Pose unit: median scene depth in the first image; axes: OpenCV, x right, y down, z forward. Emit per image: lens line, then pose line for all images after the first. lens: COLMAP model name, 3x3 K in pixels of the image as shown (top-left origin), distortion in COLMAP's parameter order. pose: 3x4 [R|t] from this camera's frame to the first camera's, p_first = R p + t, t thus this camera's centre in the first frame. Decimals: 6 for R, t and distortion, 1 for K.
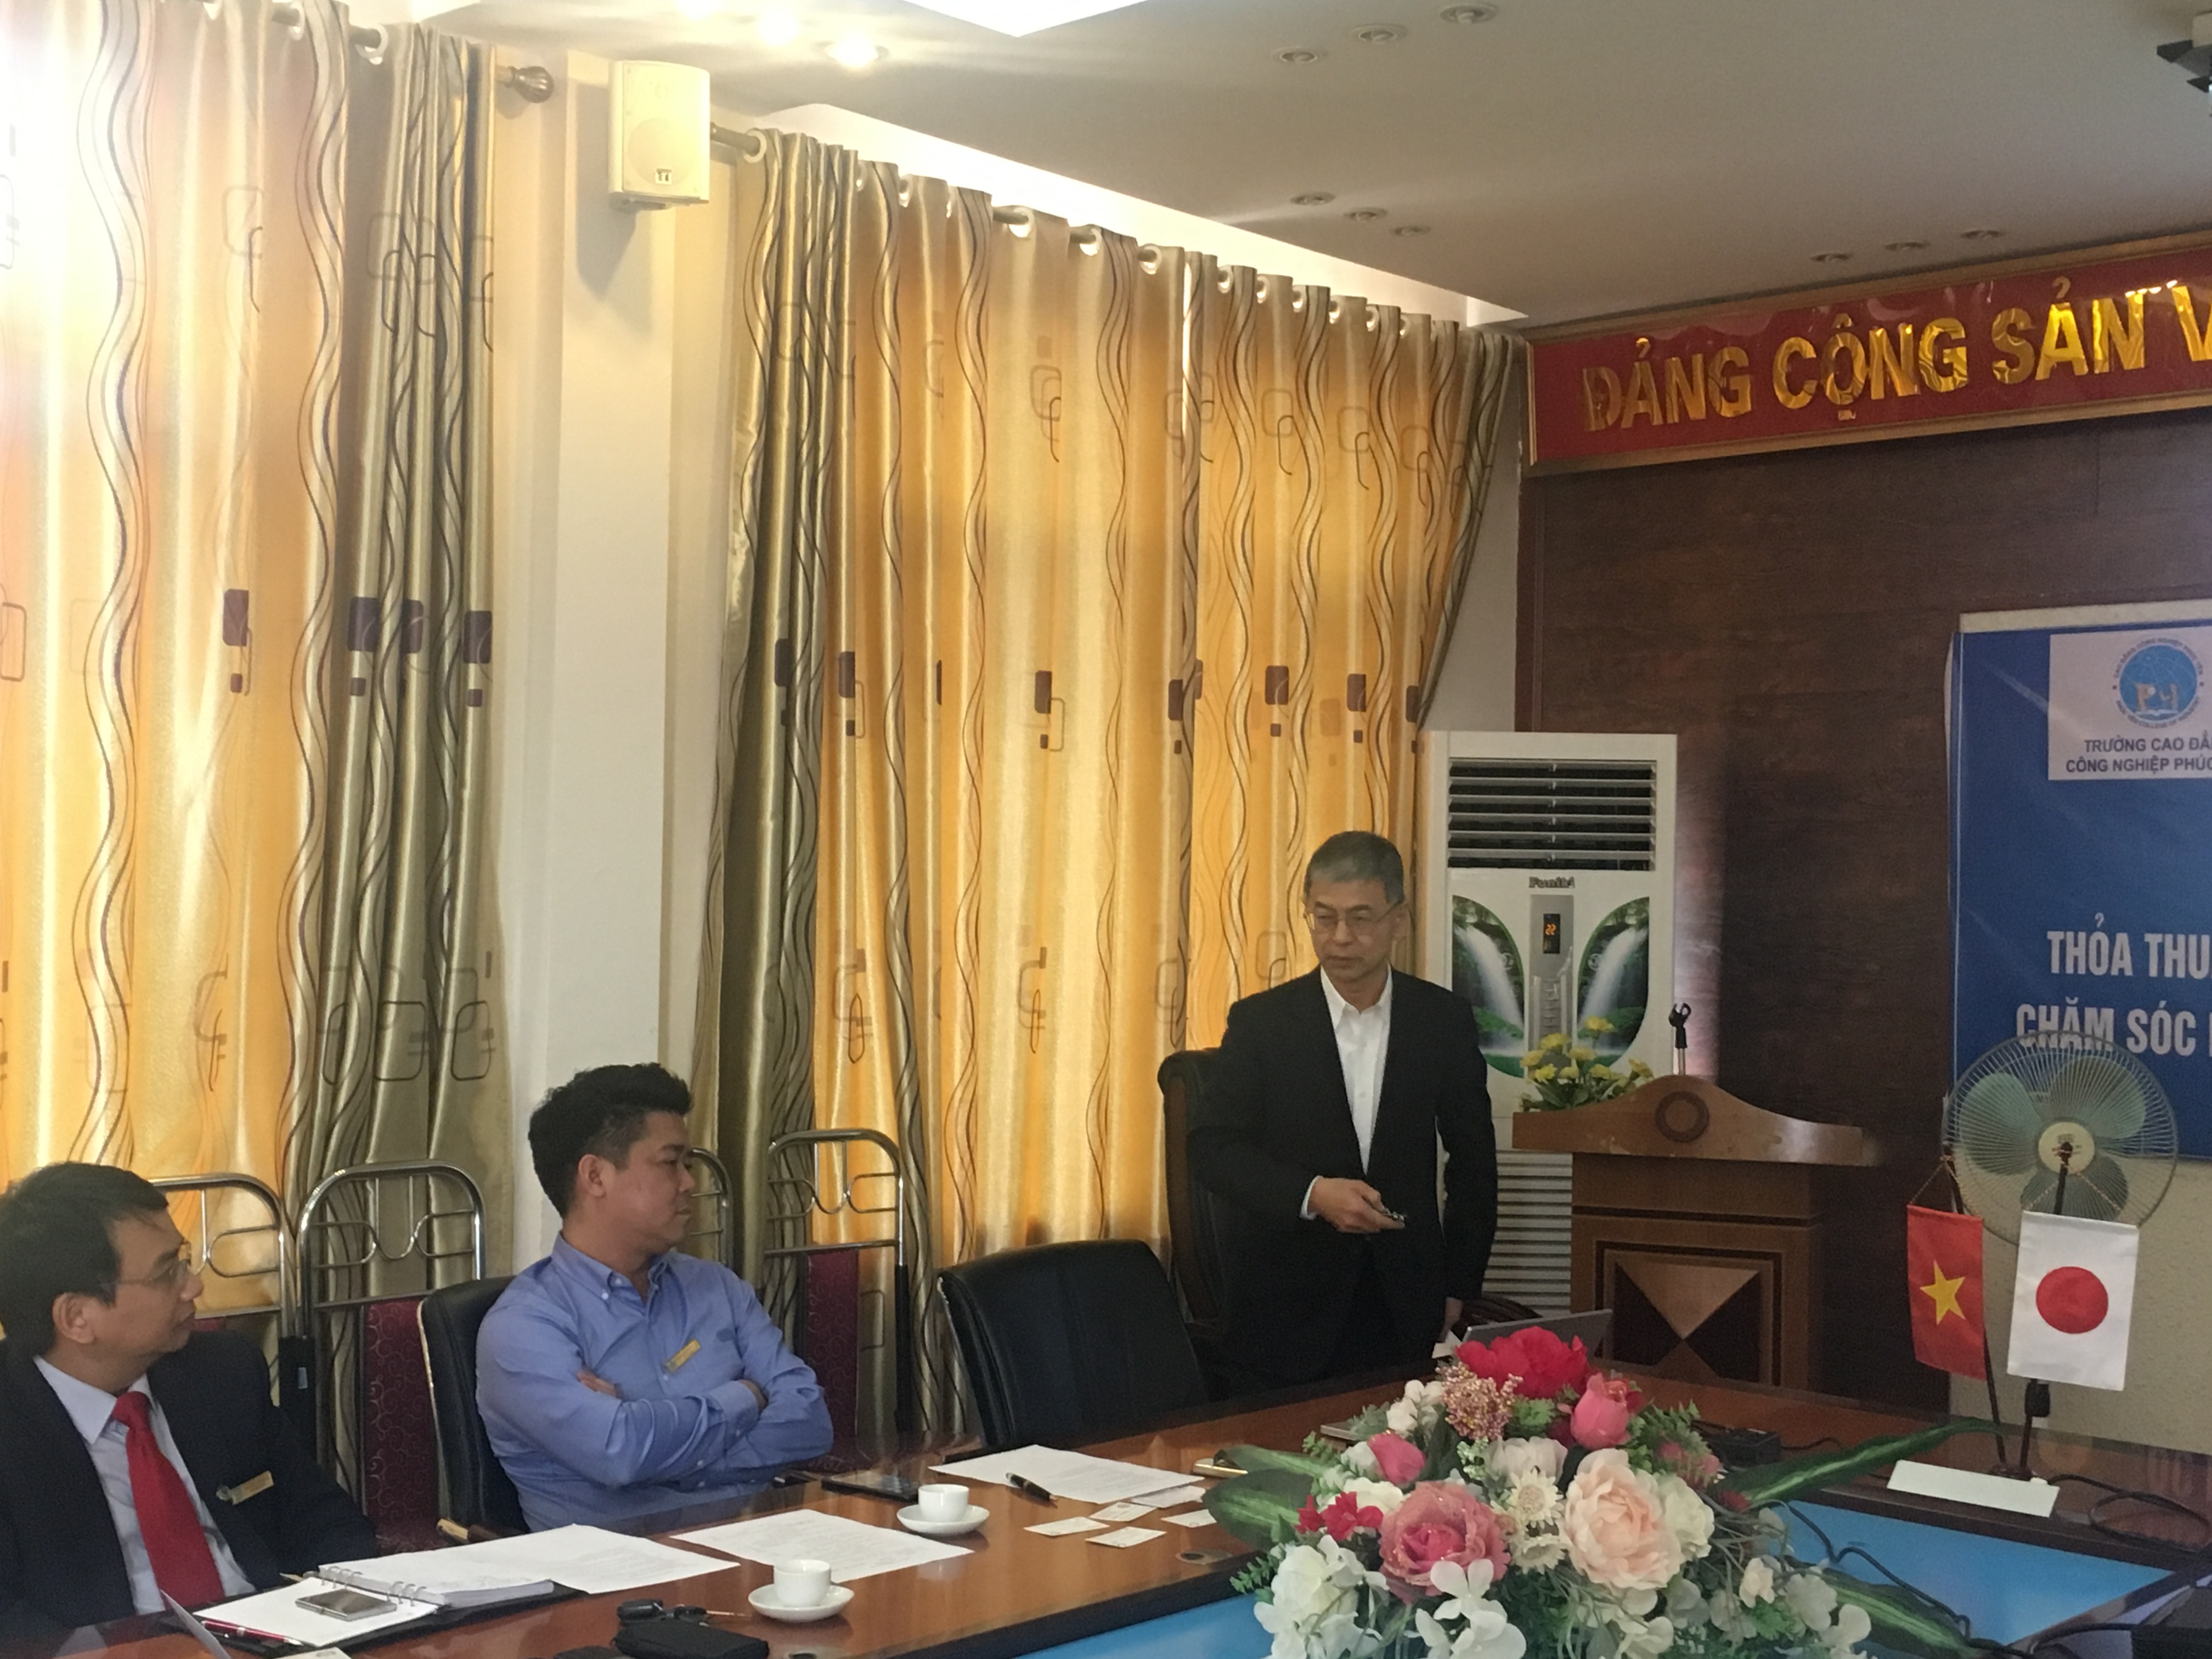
lens RADIAL K [[2824.5, 0, 1068.9], [0, 2824.5, 835.0], [0, 0, 1]] dist [0.068286, -0.022408]
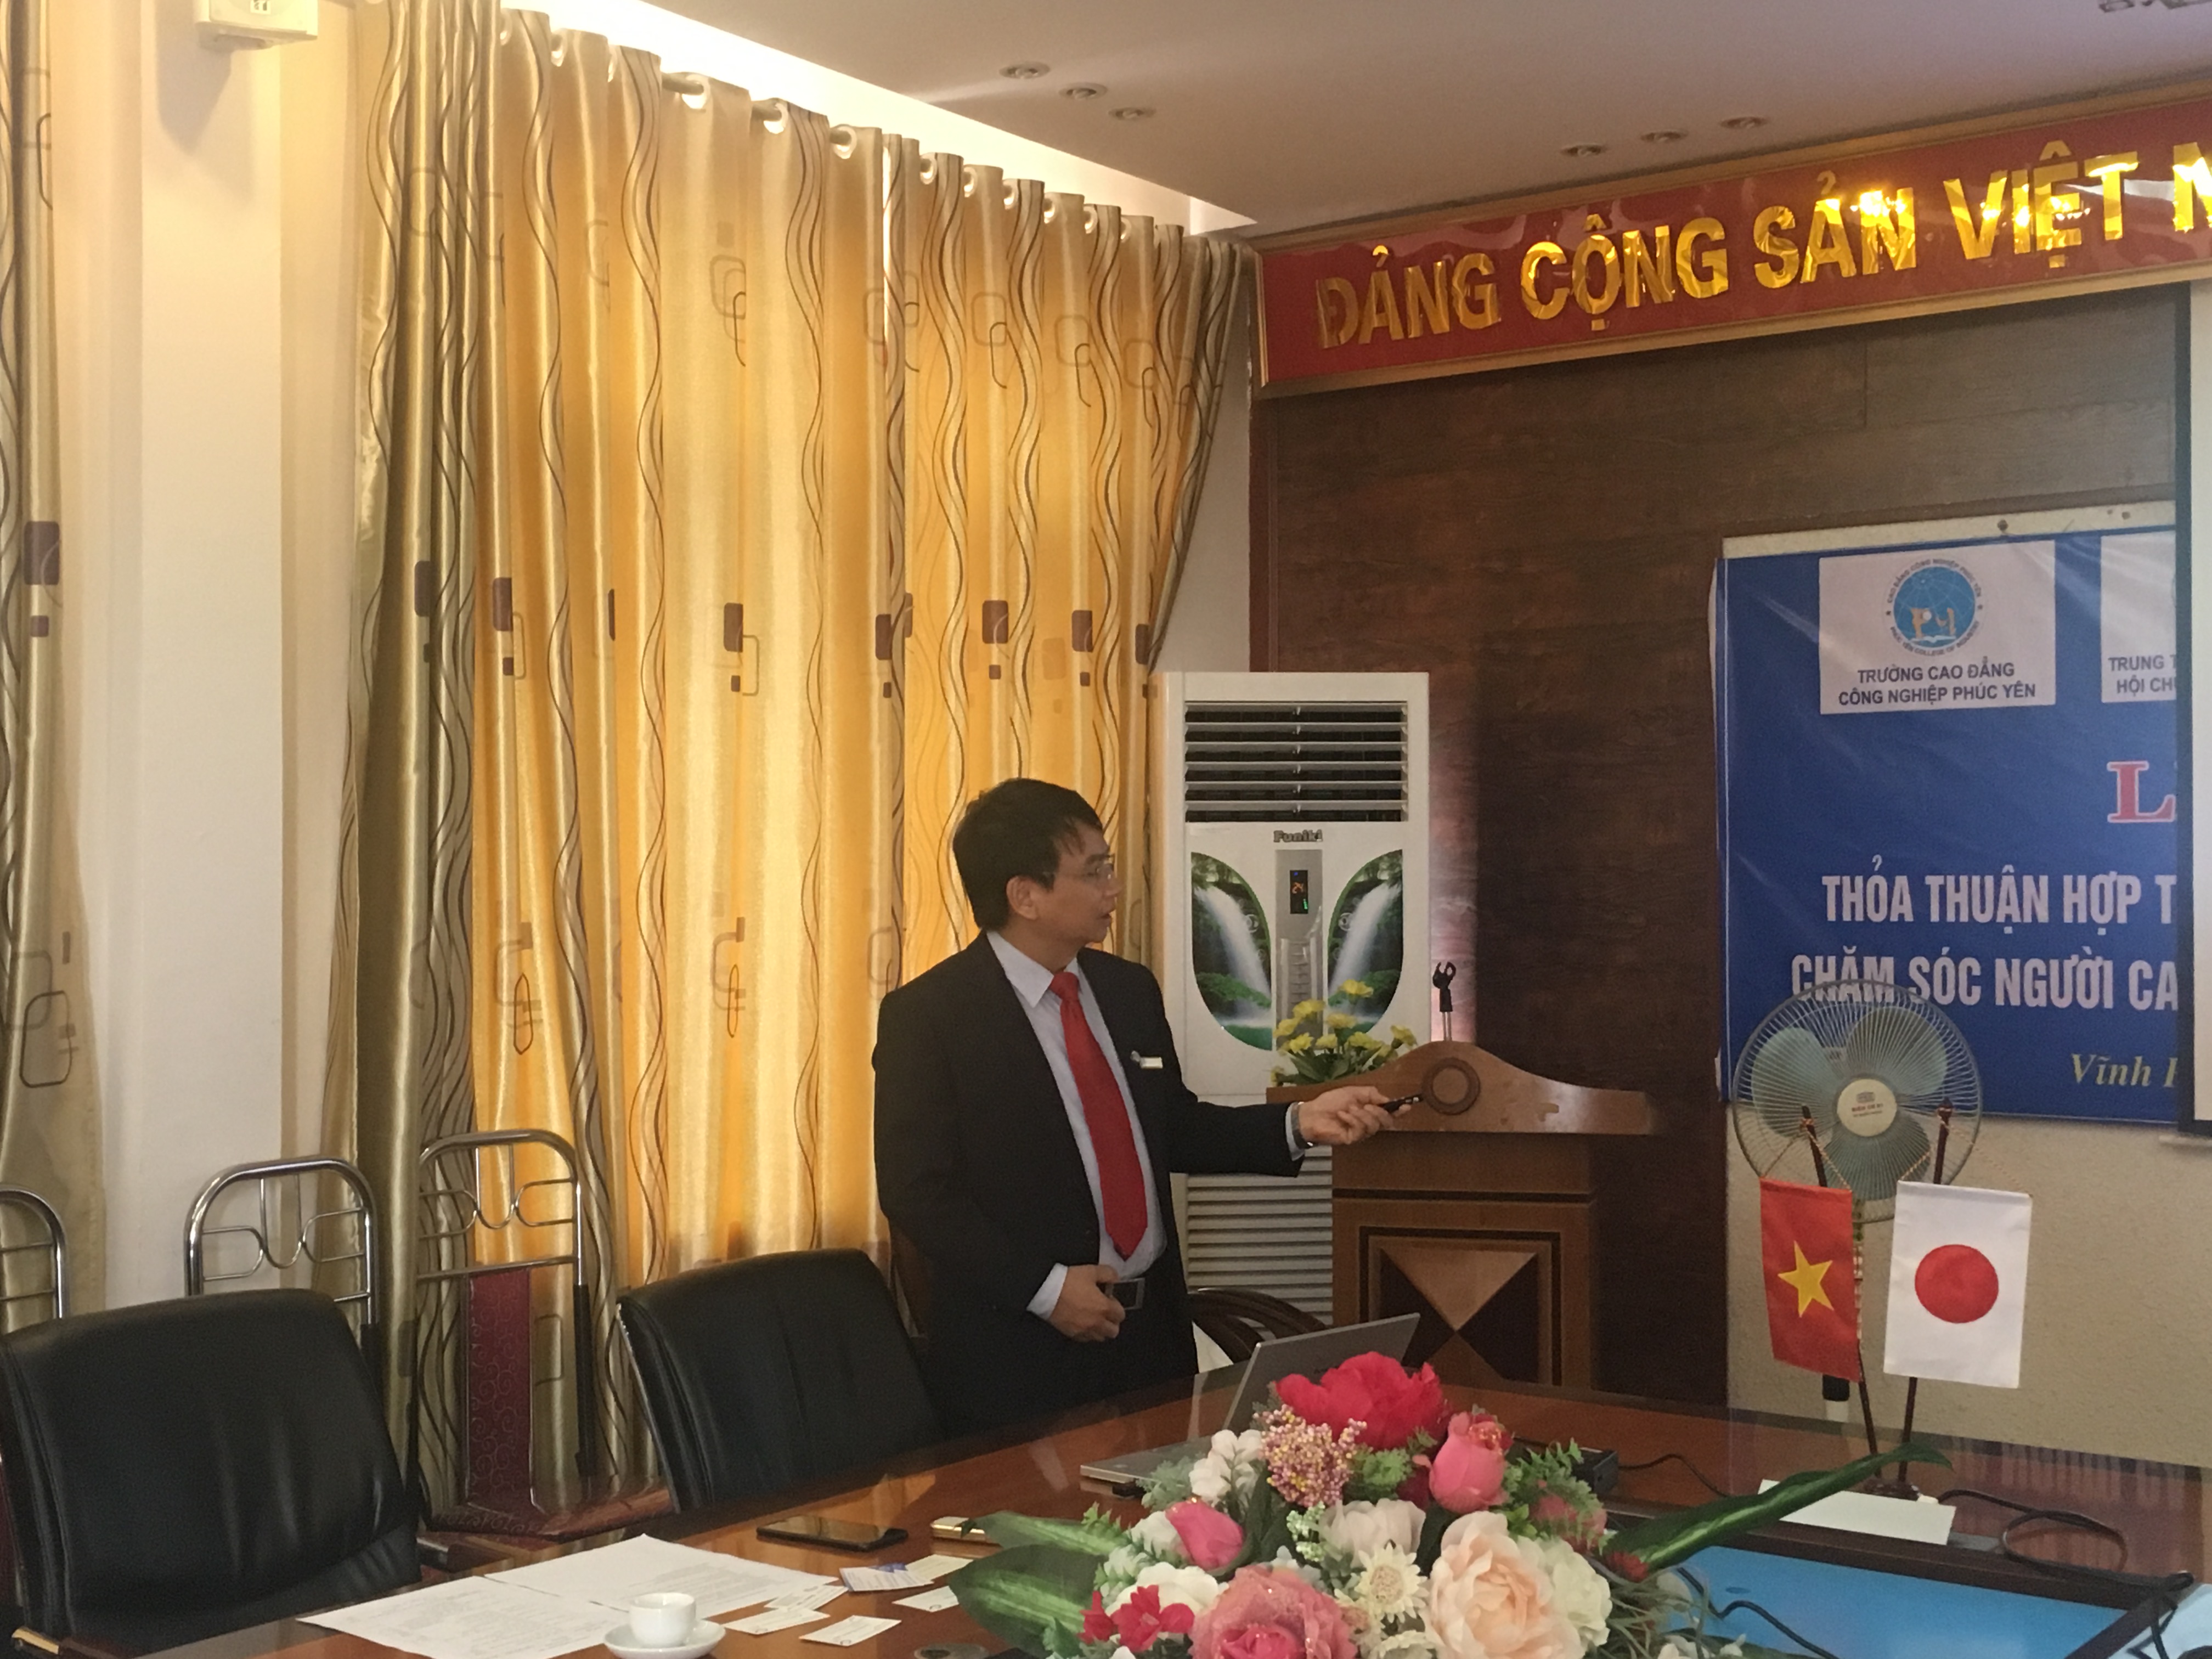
lens RADIAL K [[2824.5, 0, 1068.9], [0, 2824.5, 835.0], [0, 0, 1]] dist [0.068286, -0.022408]
pose [[0.994240, -0.020411, 0.105211, 0.000880], [0.020048, 0.999789, 0.004501, 0.012162], [-0.105281, -0.002366, 0.994440, 0.110752]]
